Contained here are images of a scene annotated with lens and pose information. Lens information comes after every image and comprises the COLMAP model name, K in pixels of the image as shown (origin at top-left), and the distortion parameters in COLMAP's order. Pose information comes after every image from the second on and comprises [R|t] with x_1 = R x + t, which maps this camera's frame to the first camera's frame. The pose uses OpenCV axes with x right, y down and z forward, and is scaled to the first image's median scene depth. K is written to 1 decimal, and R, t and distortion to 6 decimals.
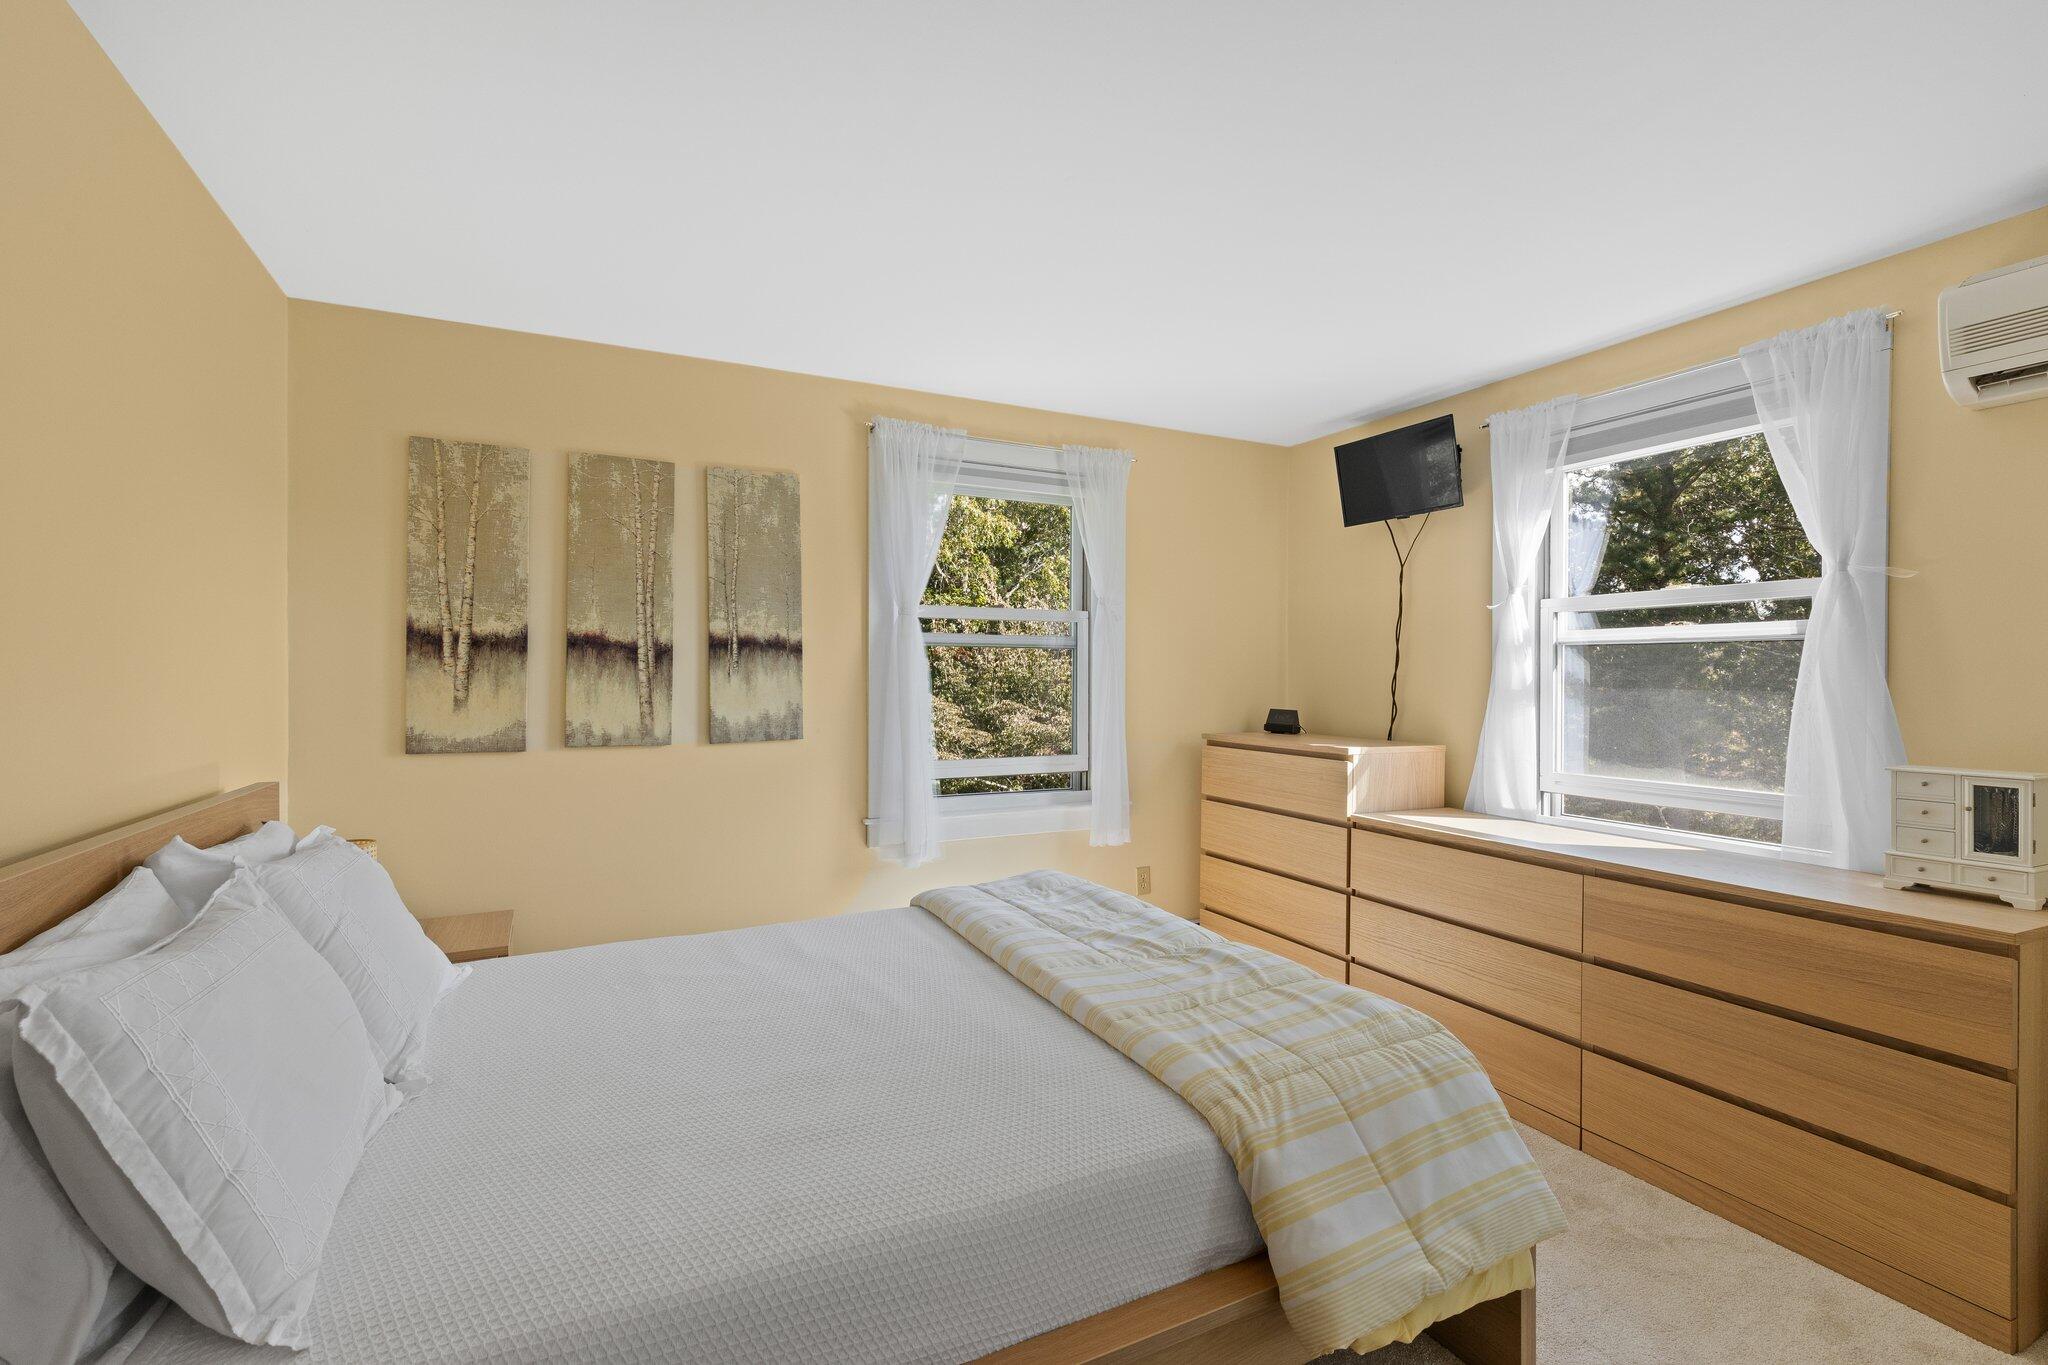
lens RADIAL K [[912.9, 0, 1036.8], [0, 912.9, 691.1], [0, 0, 1]] dist [-0.000442, -0.000582]
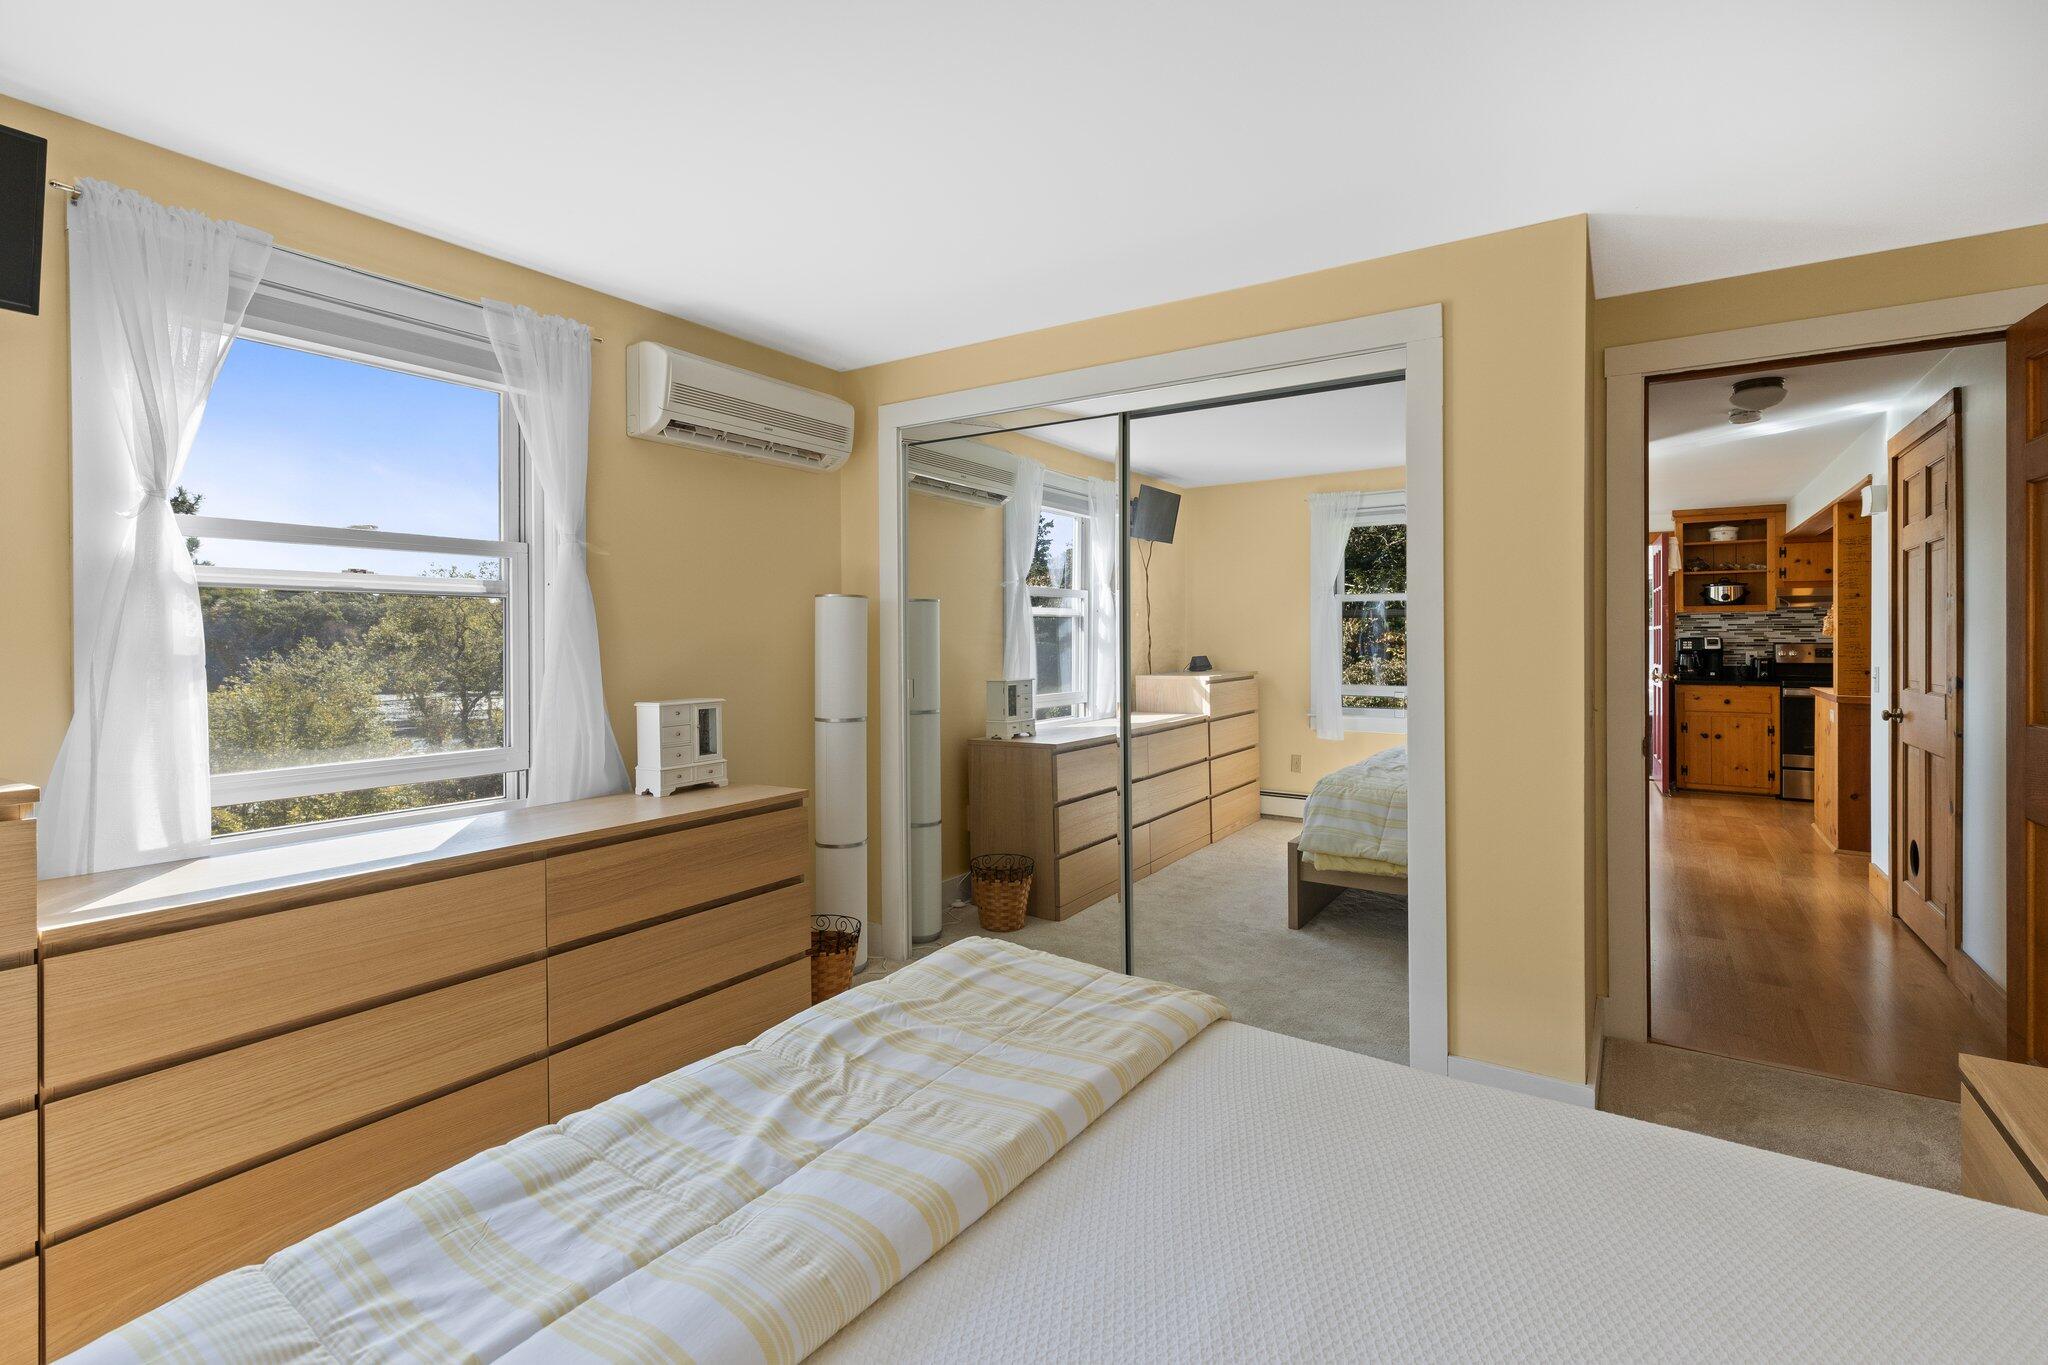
lens RADIAL K [[918.1, 0, 1047.3], [0, 918.1, 645.8], [0, 0, 1]] dist [-0.002819, -0.000627]
pose [[-0.498094, -0.009895, 0.867066, -0.463684], [0.016862, 0.999635, 0.021094, -0.016561], [-0.866959, 0.025127, -0.497746, 1.163444]]
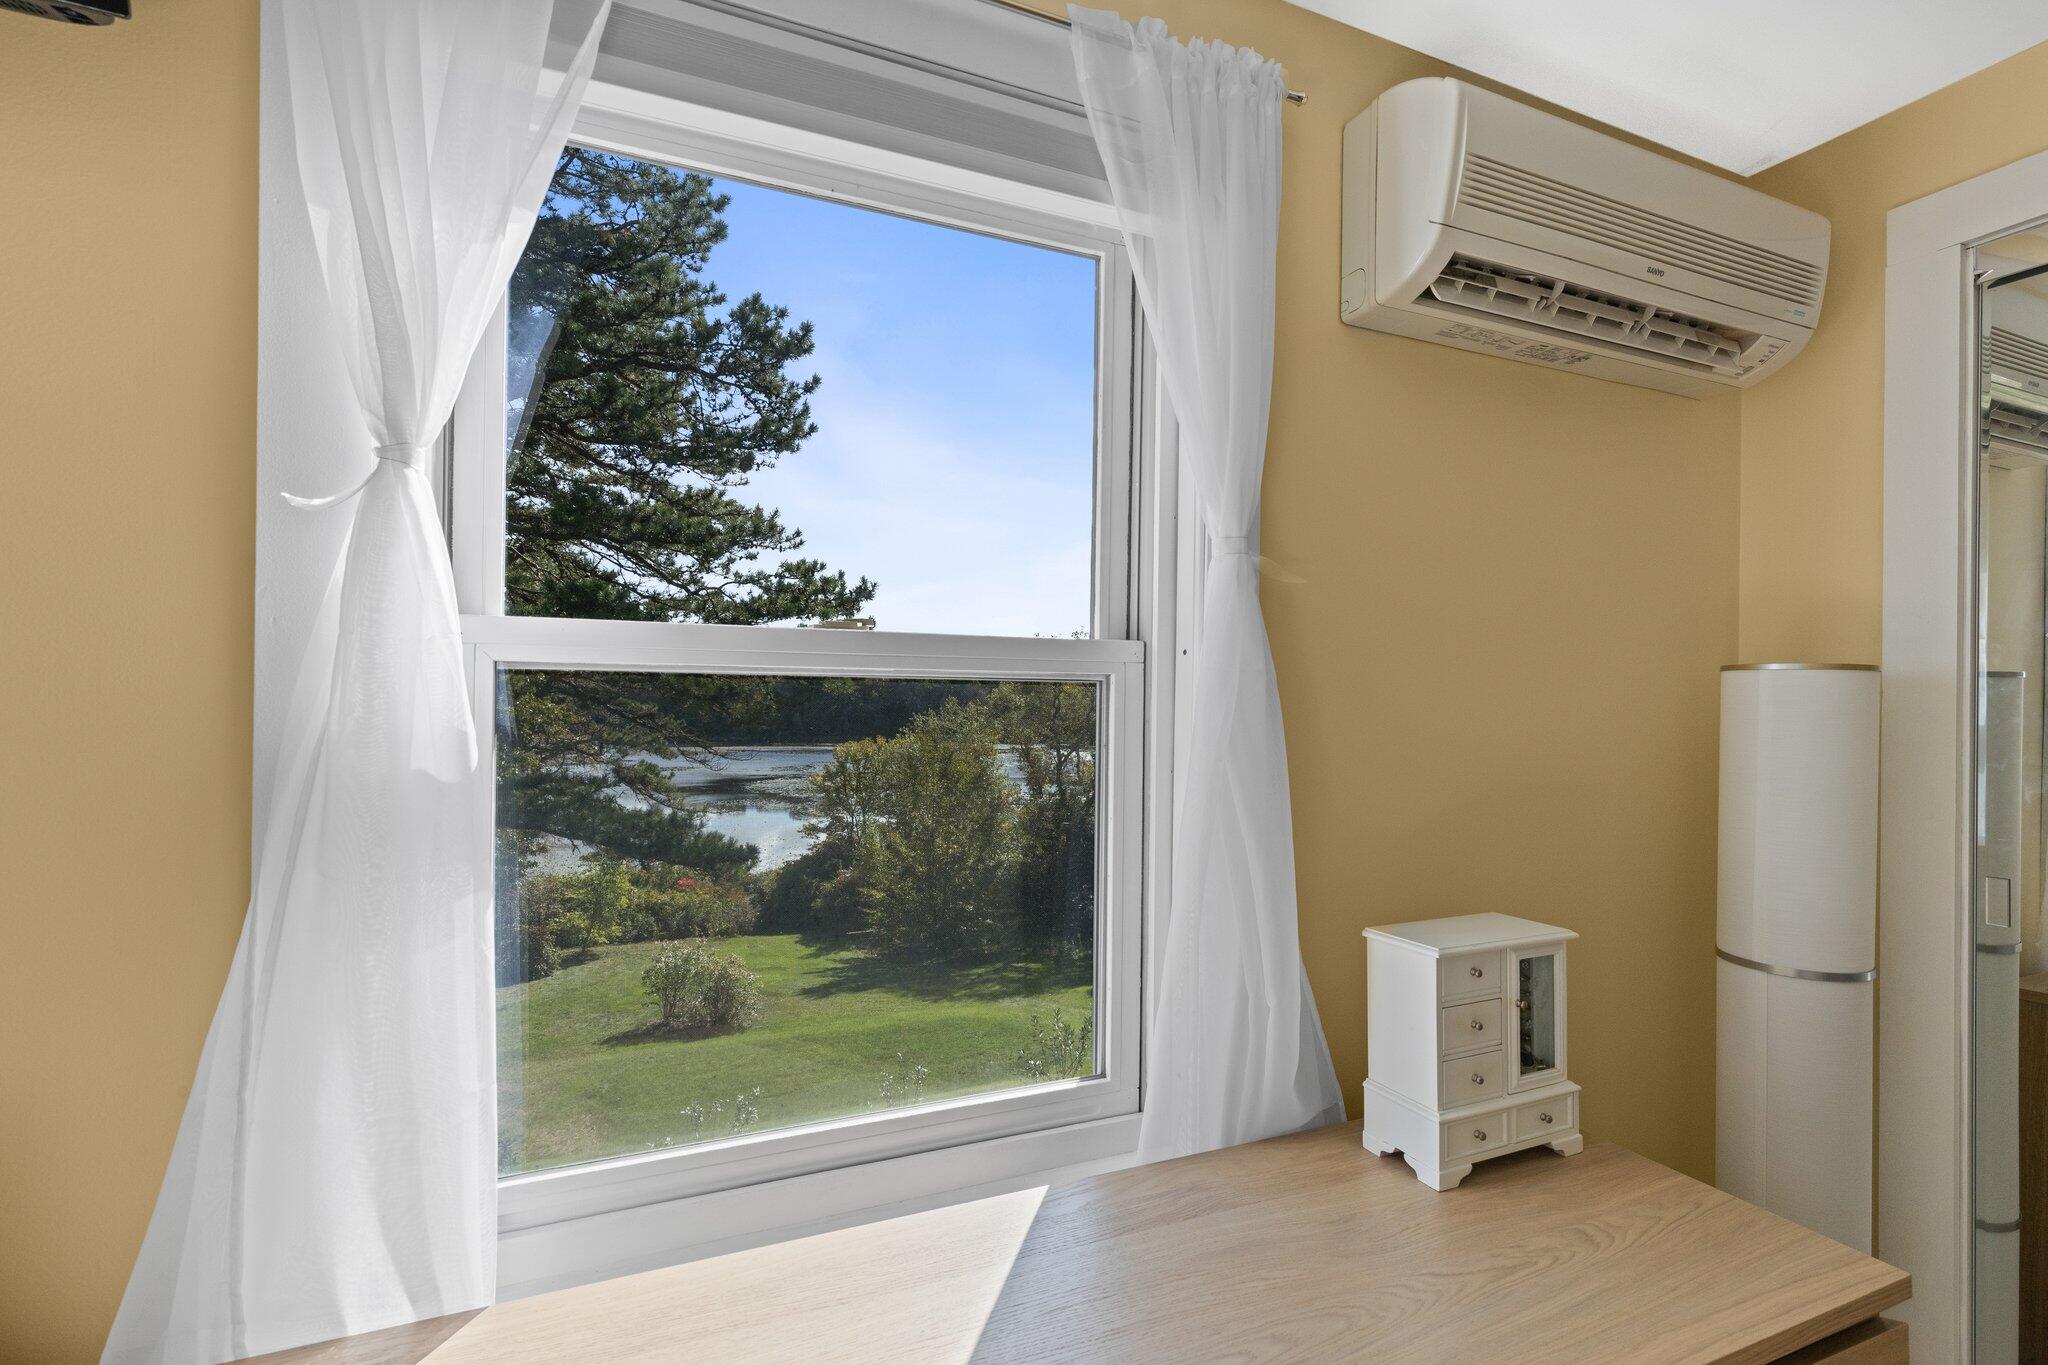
lens RADIAL K [[912.9, 0, 1036.8], [0, 912.9, 691.1], [0, 0, 1]] dist [-0.000442, -0.000582]
pose [[0.071928, 0.003739, 0.997403, 0.409247], [0.007311, 0.999964, -0.004275, -0.060910], [-0.997383, 0.007599, 0.071898, 1.180729]]
